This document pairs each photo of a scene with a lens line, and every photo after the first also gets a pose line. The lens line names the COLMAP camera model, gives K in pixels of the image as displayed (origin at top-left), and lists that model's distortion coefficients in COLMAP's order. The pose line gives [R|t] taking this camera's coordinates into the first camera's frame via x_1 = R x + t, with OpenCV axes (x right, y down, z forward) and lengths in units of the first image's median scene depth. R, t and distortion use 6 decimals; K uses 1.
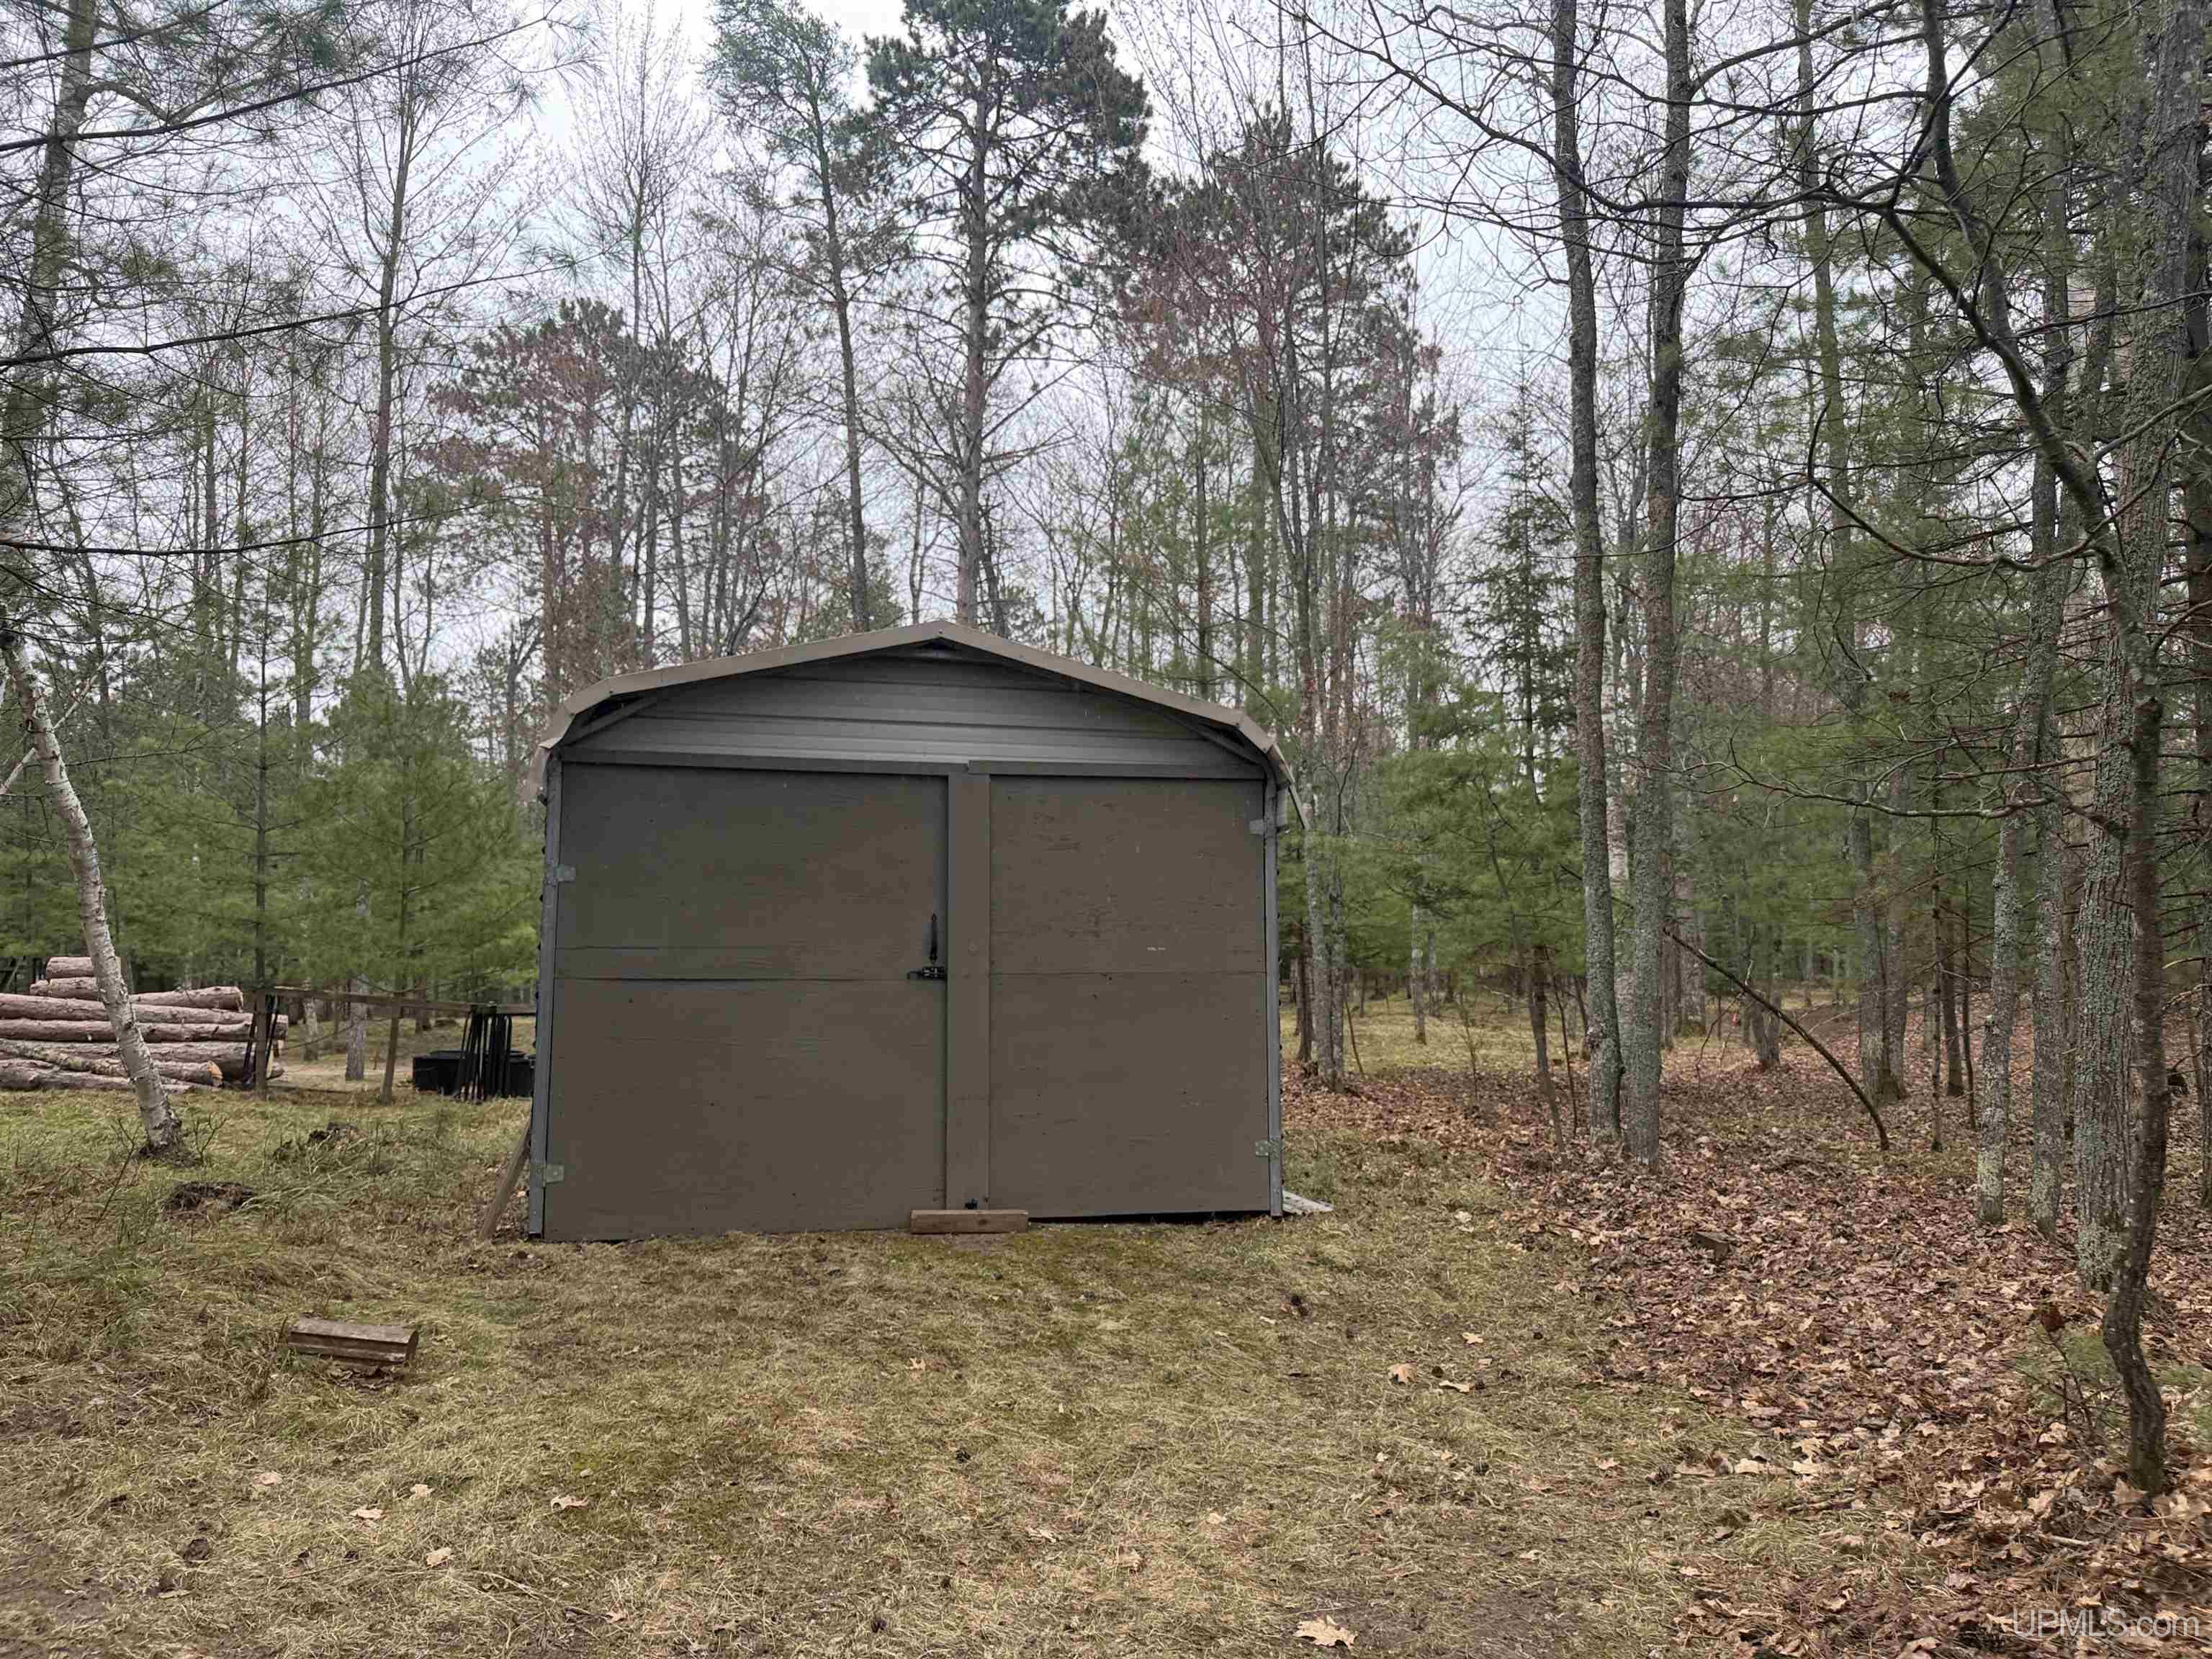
lens RADIAL K [[1546.5, 0, 1106.0], [0, 1546.5, 829.5], [0, 0, 1]] dist [0.068662, -0.075861]
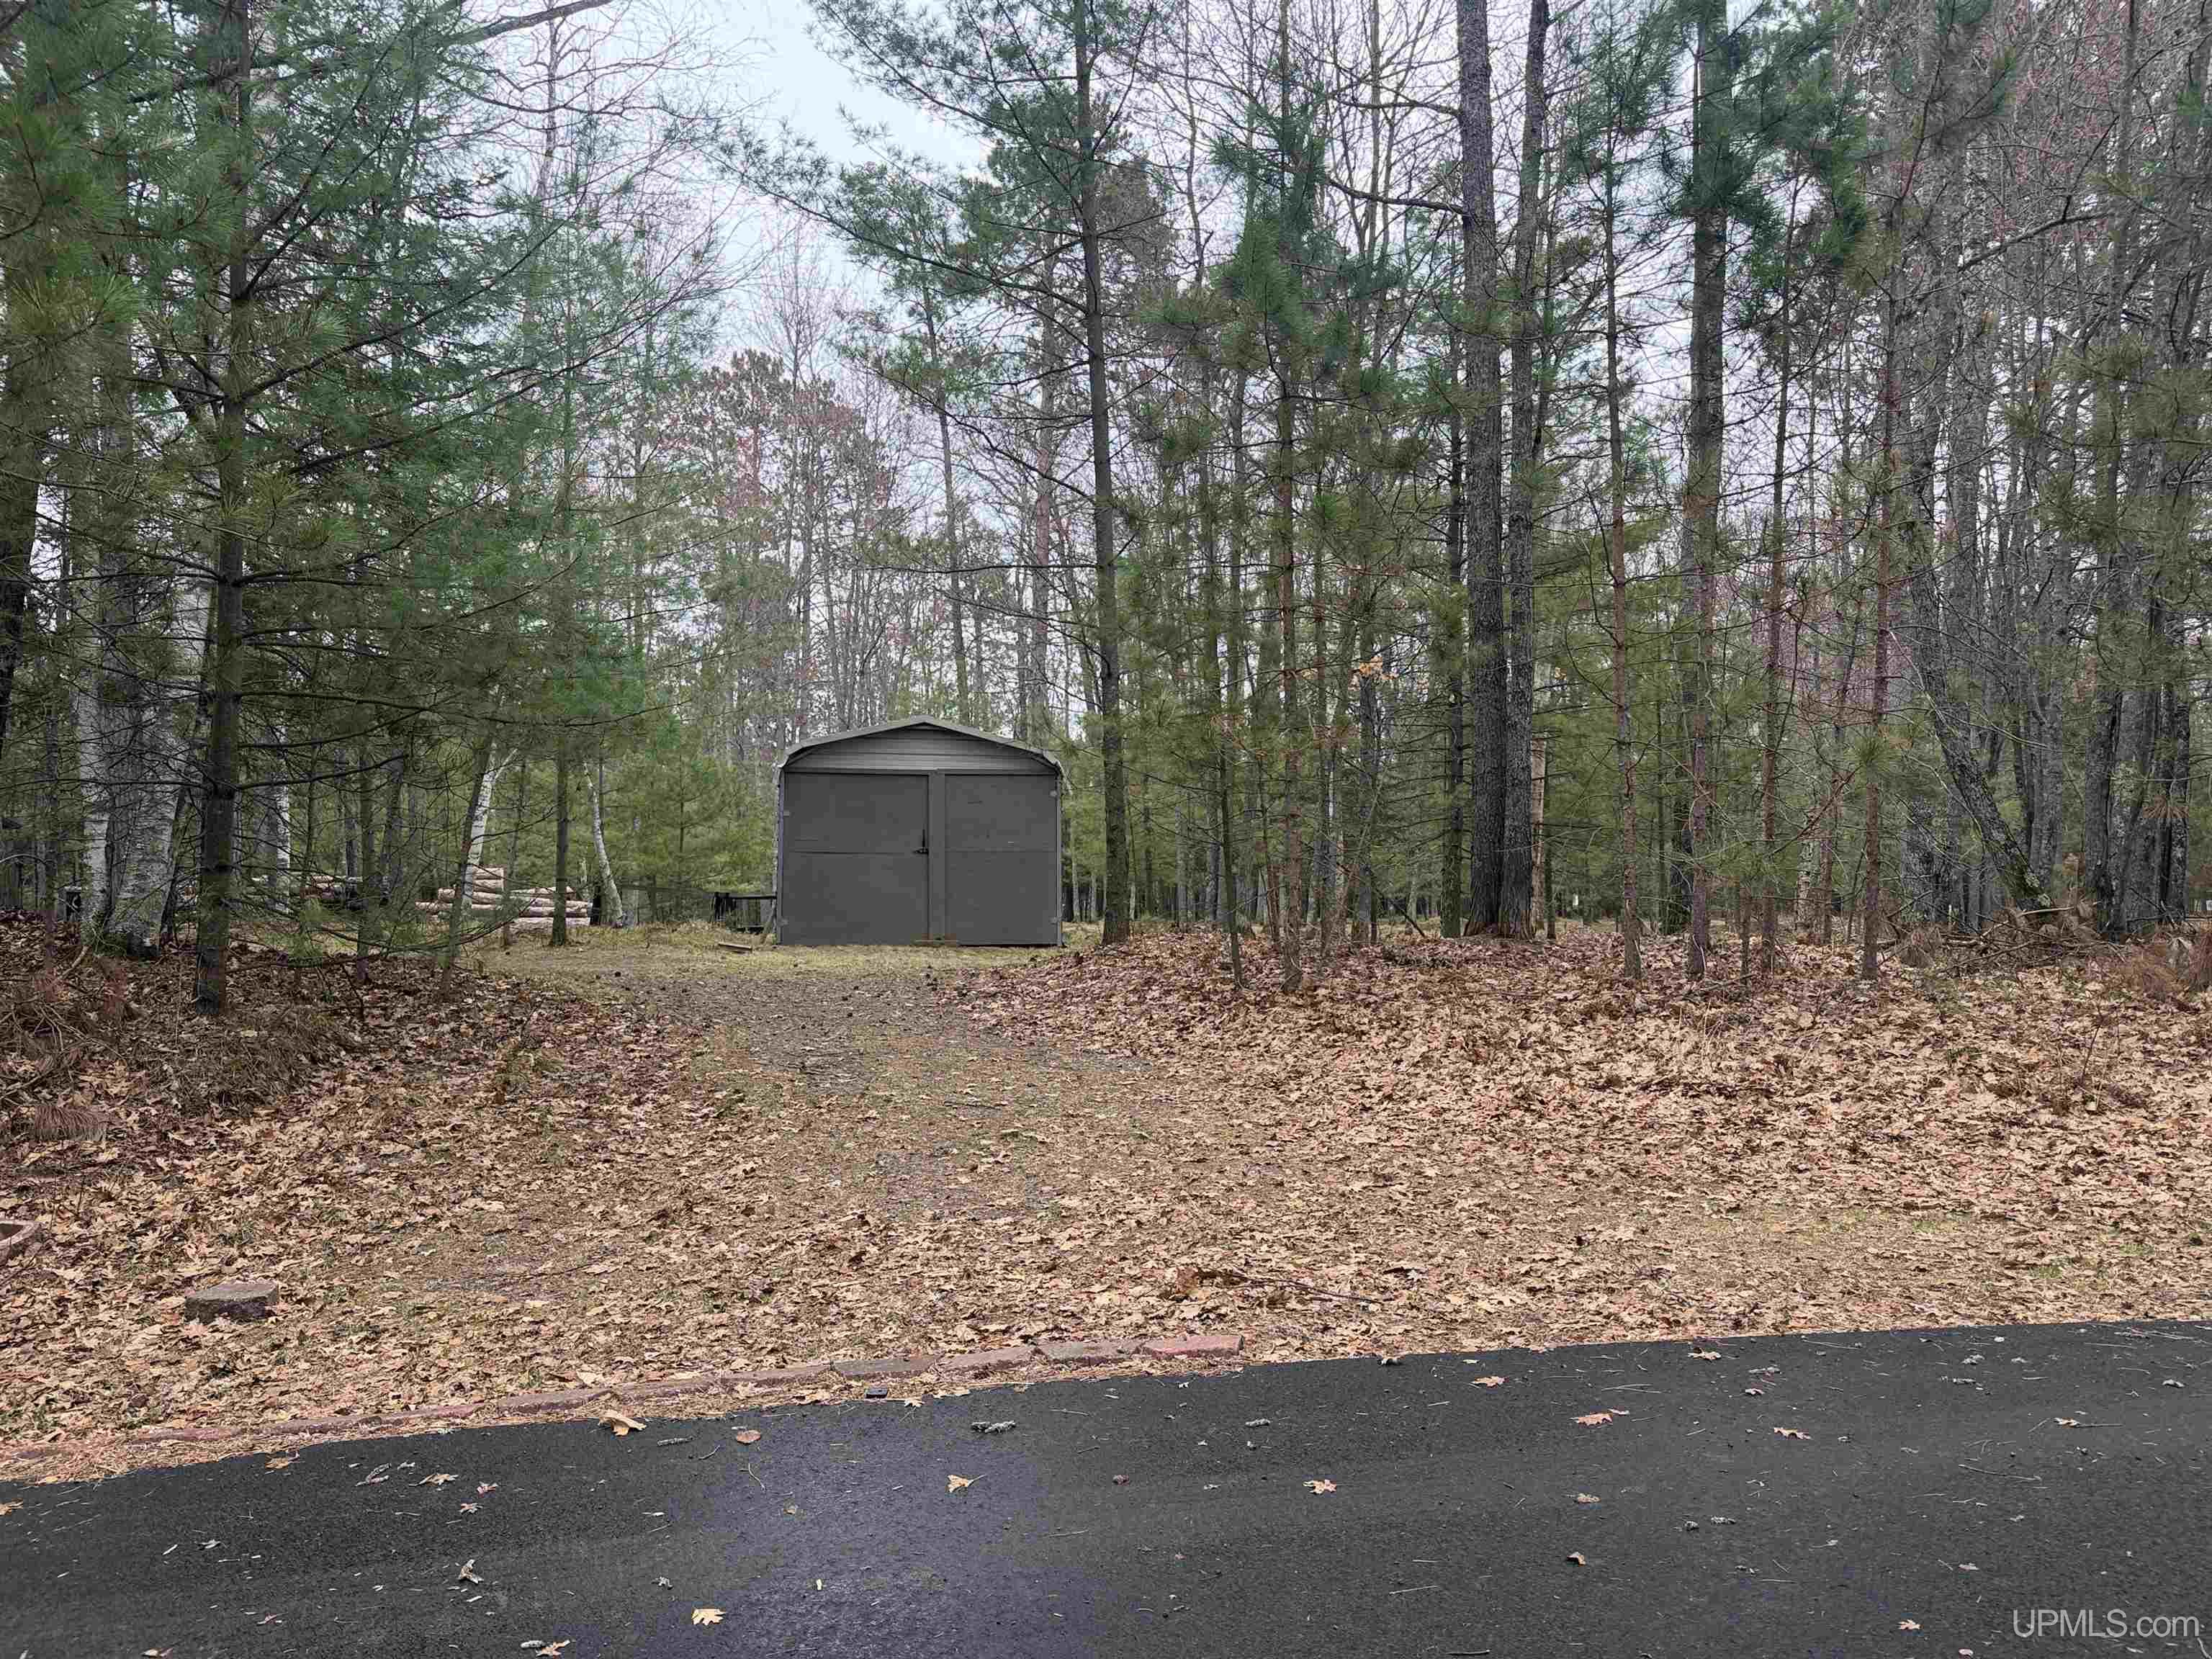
lens RADIAL K [[1546.5, 0, 1106.0], [0, 1546.5, 829.5], [0, 0, 1]] dist [0.068662, -0.075861]
pose [[0.995297, -0.007815, -0.096560, 0.419160], [0.010983, 0.999417, 0.032322, -0.023375], [0.096251, -0.033230, 0.994802, -1.452210]]
